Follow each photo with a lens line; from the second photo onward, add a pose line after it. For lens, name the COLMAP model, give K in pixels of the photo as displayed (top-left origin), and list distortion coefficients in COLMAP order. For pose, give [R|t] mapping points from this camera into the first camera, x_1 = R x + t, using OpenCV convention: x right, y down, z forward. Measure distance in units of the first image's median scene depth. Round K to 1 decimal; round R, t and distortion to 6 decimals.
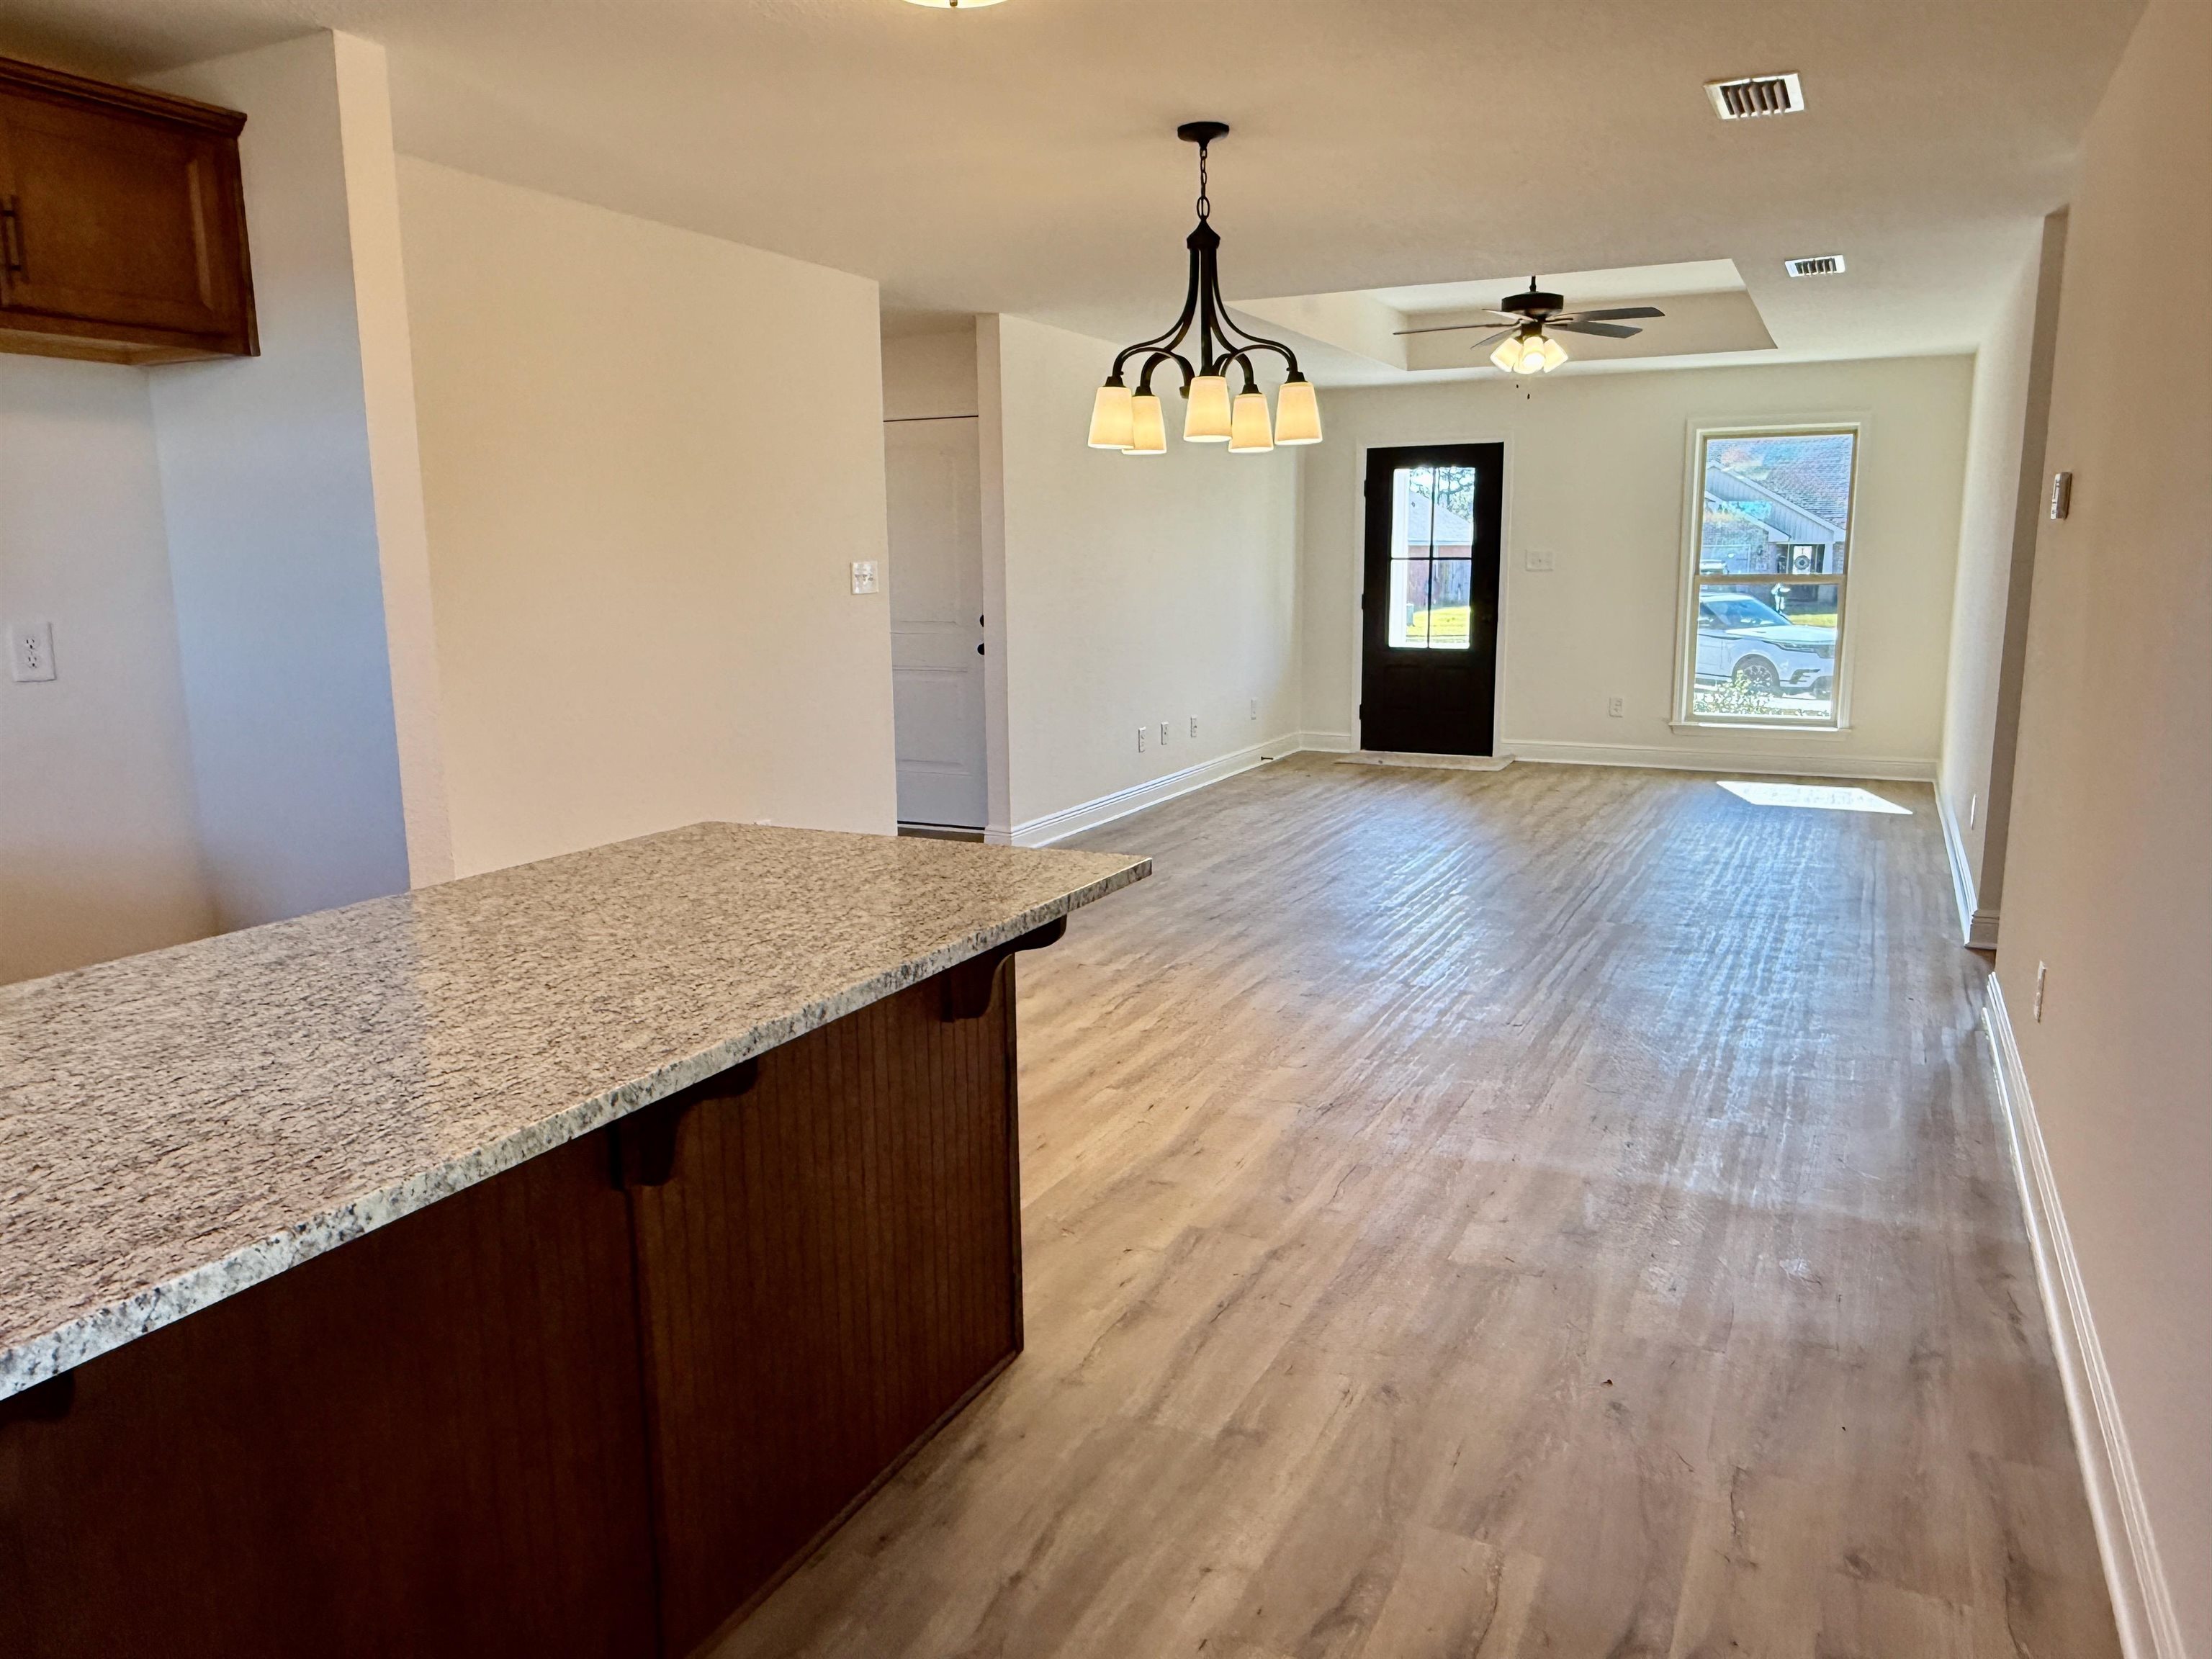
lens RADIAL K [[1558.7, 0, 1091.4], [0, 1558.7, 841.1], [0, 0, 1]] dist [0.002575, 0.009225]
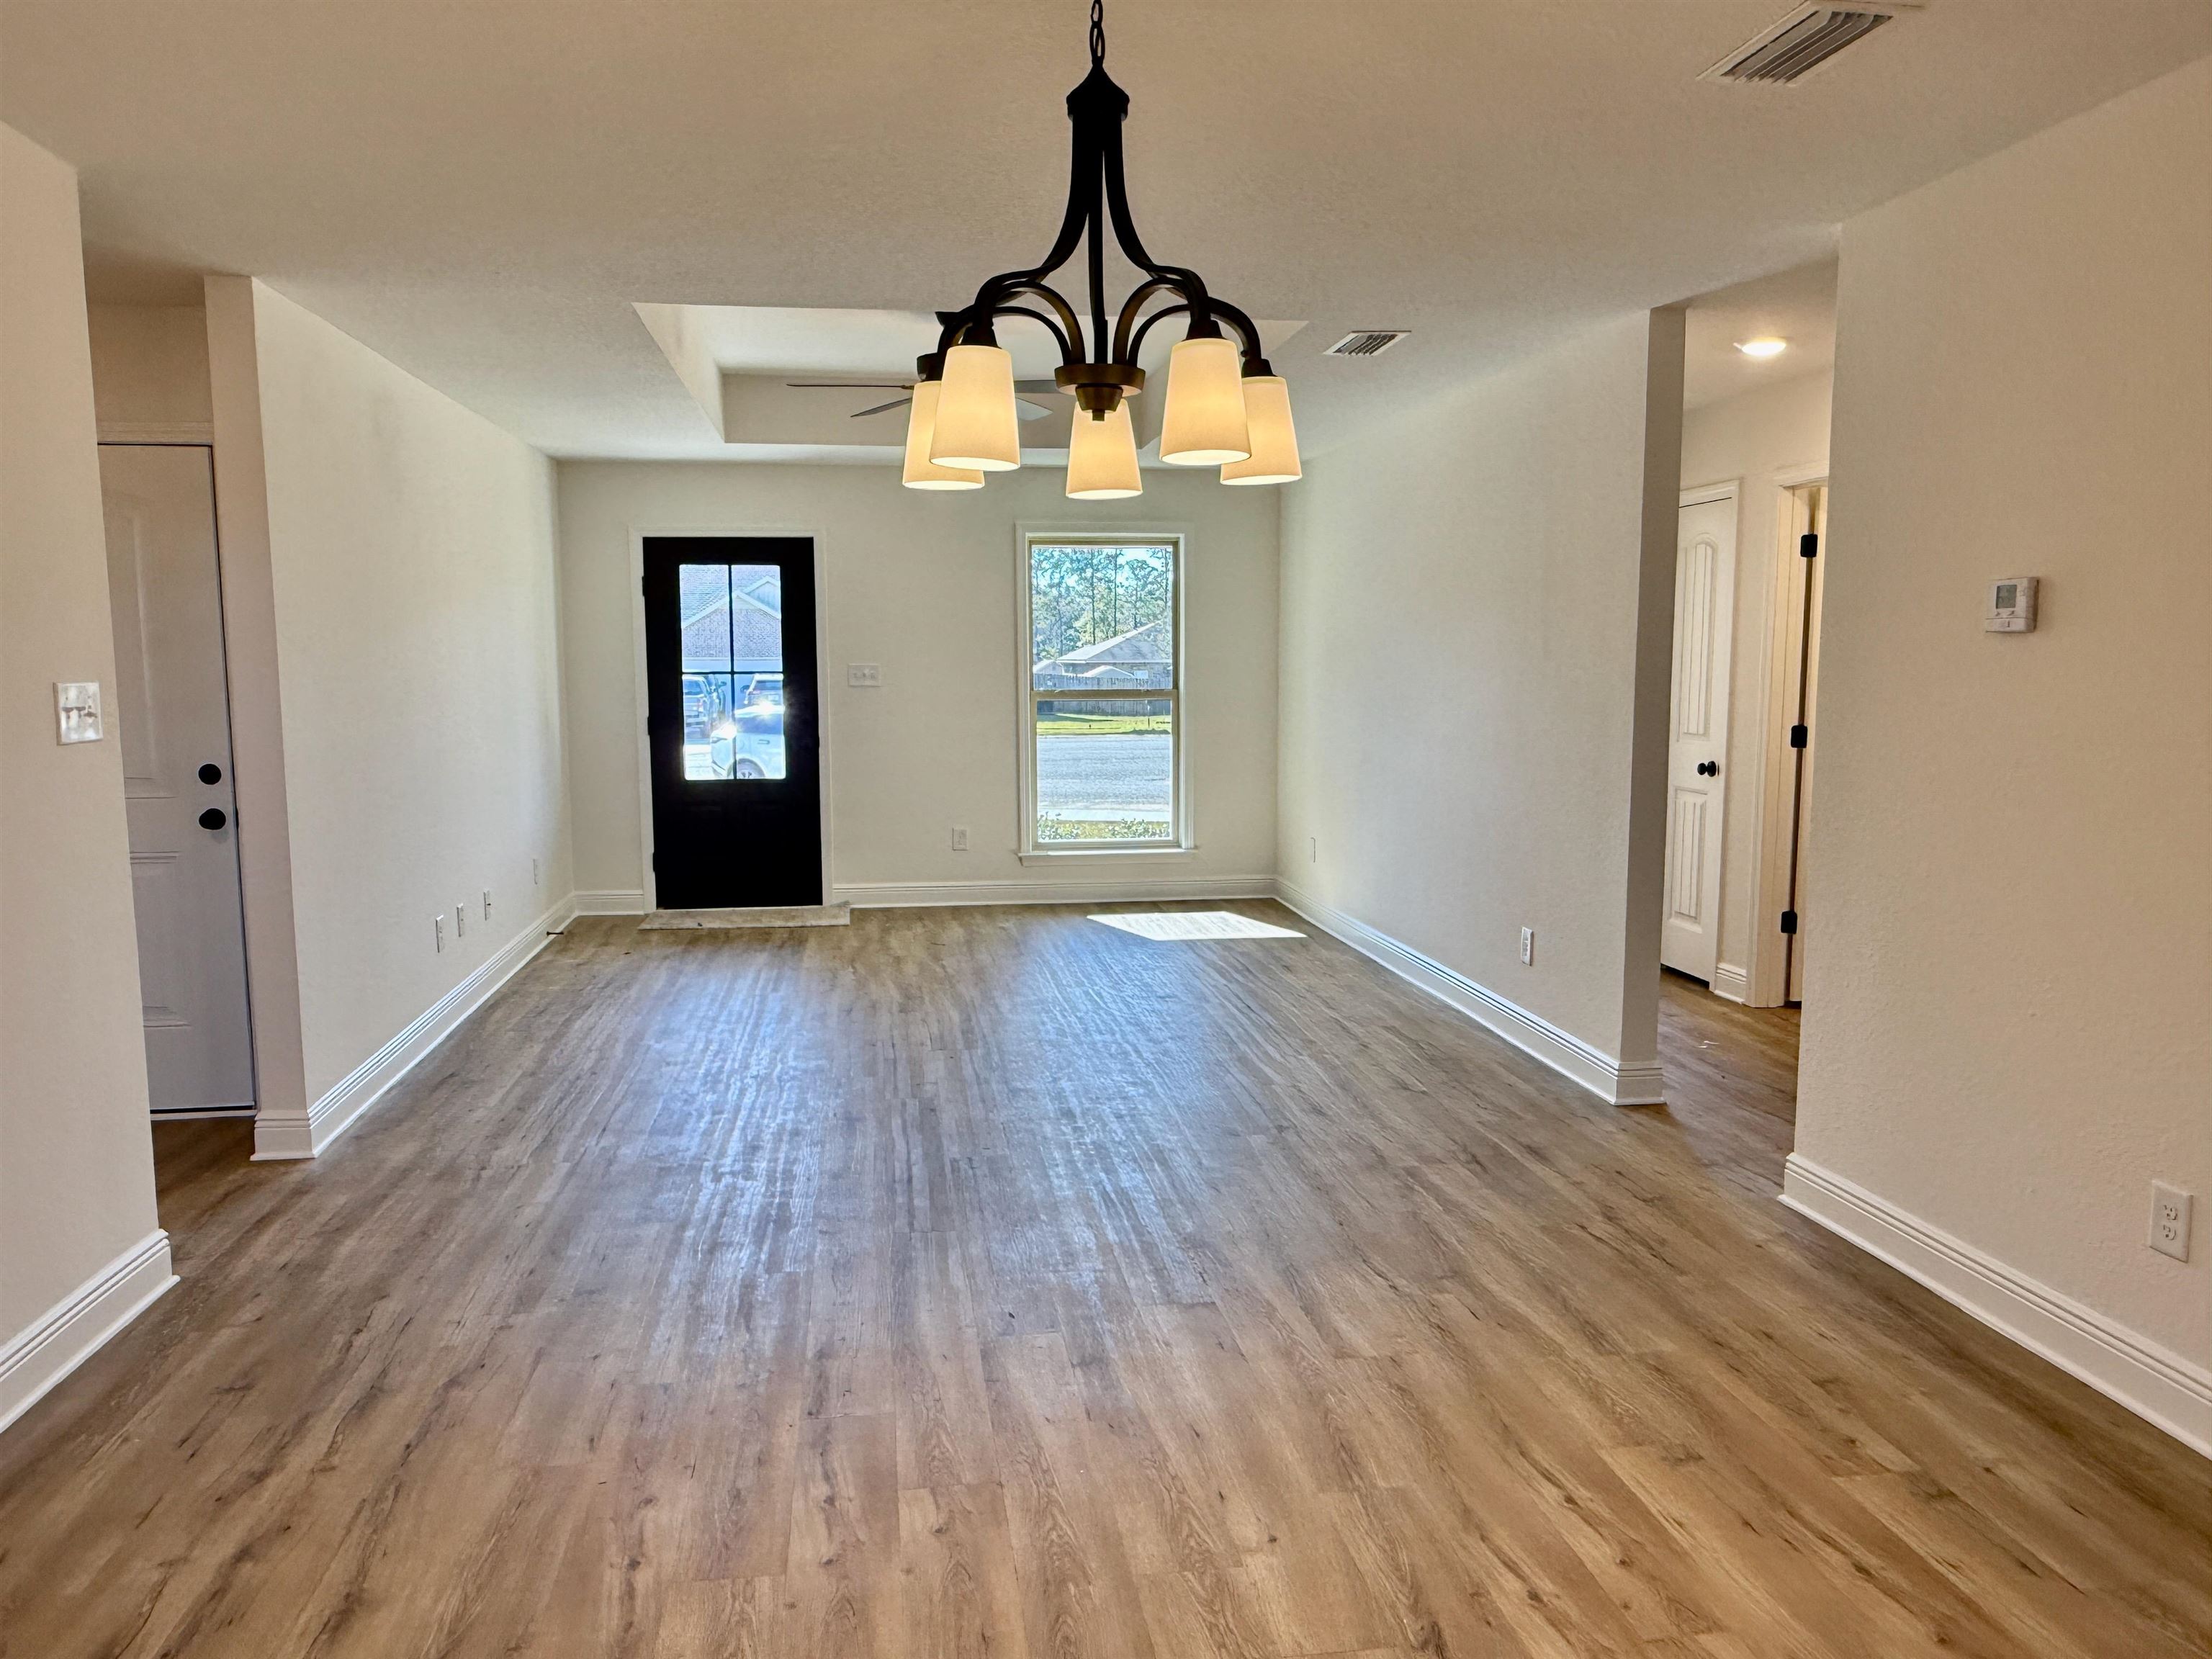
lens RADIAL K [[1558.7, 0, 1091.4], [0, 1558.7, 841.1], [0, 0, 1]] dist [0.002575, 0.009225]
pose [[0.823000, -0.060802, 0.564777, -0.193636], [0.100001, 0.994235, -0.038687, -0.083232], [-0.559169, 0.088318, 0.824336, 0.442742]]
